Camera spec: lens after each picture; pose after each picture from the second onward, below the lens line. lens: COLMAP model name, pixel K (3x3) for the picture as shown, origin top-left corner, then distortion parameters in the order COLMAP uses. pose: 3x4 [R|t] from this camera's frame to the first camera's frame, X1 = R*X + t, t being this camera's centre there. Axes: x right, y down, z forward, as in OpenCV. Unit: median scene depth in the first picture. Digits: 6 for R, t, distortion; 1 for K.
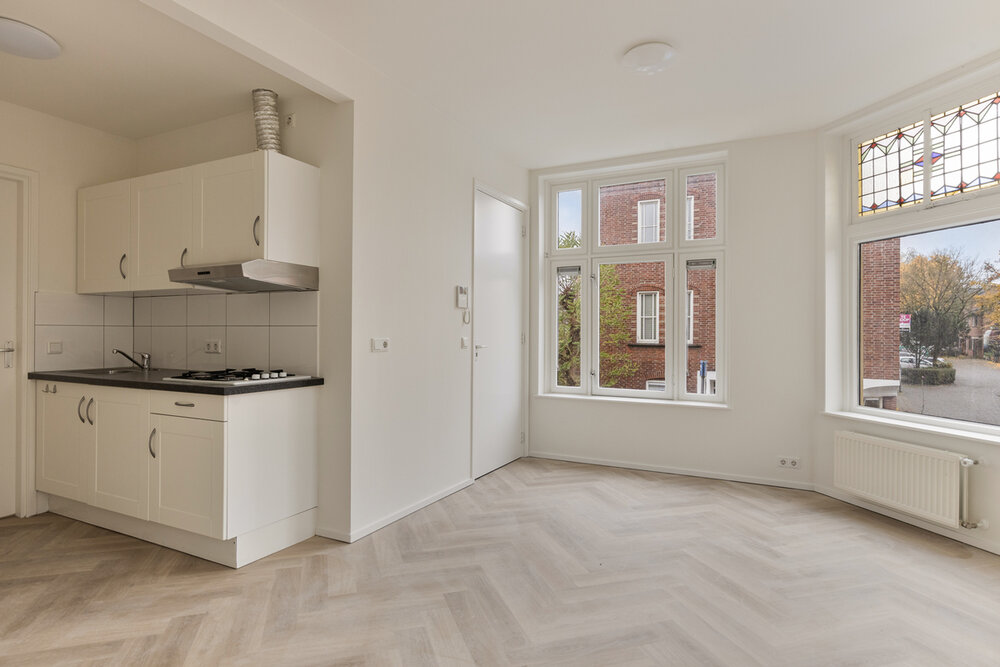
lens RADIAL K [[561.1, 0, 499.6], [0, 561.1, 336.7], [0, 0, 1]] dist [0.000152, -0.001554]
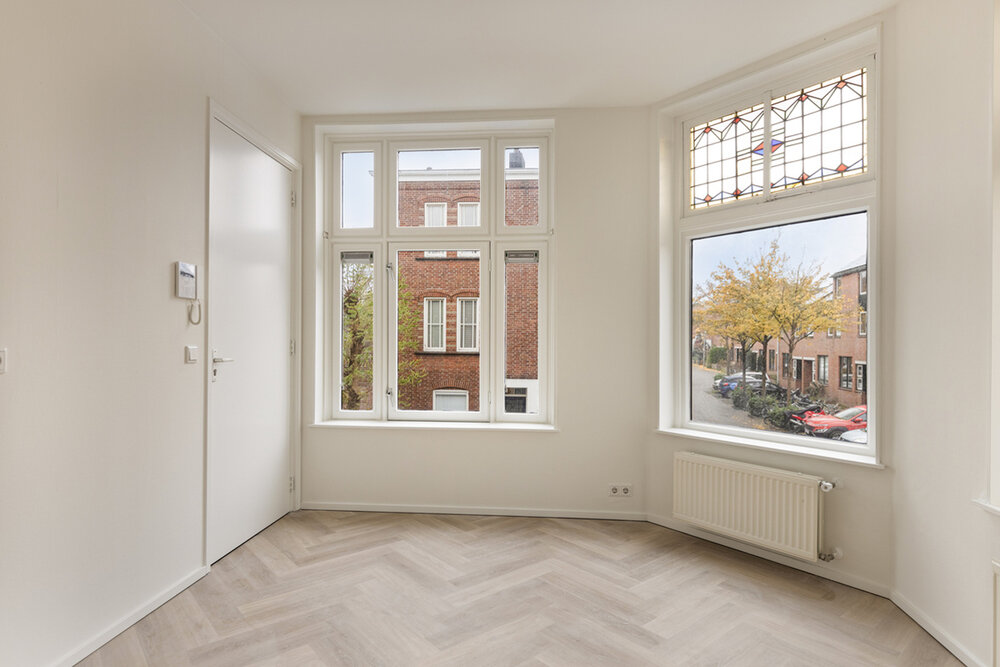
lens RADIAL K [[561.1, 0, 498.7], [0, 561.1, 340.8], [0, 0, 1]] dist [0.000152, -0.001554]
pose [[0.927067, 0.000254, 0.374896, 0.021546], [0.002379, 0.999976, -0.006558, 0.000414], [-0.374888, 0.006972, 0.927044, 0.287895]]
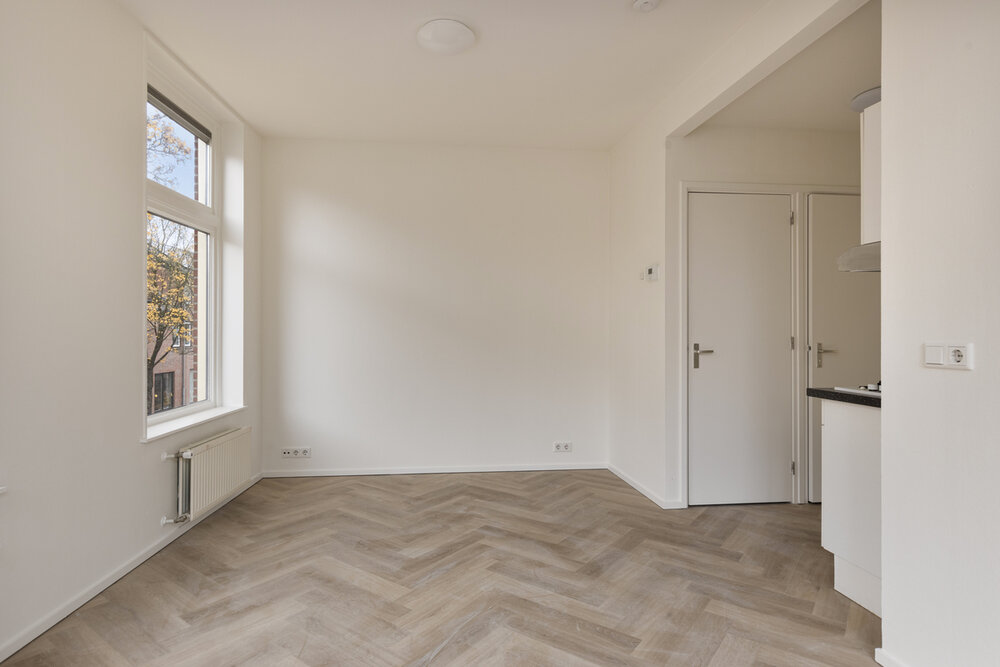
lens RADIAL K [[561.1, 0, 501.4], [0, 561.1, 331.6], [0, 0, 1]] dist [0.000152, -0.001554]
pose [[-0.832967, -0.010655, -0.553221, 0.345978], [-0.006799, 0.999936, -0.009023, -0.000150], [0.553281, -0.003754, -0.832986, 0.999881]]
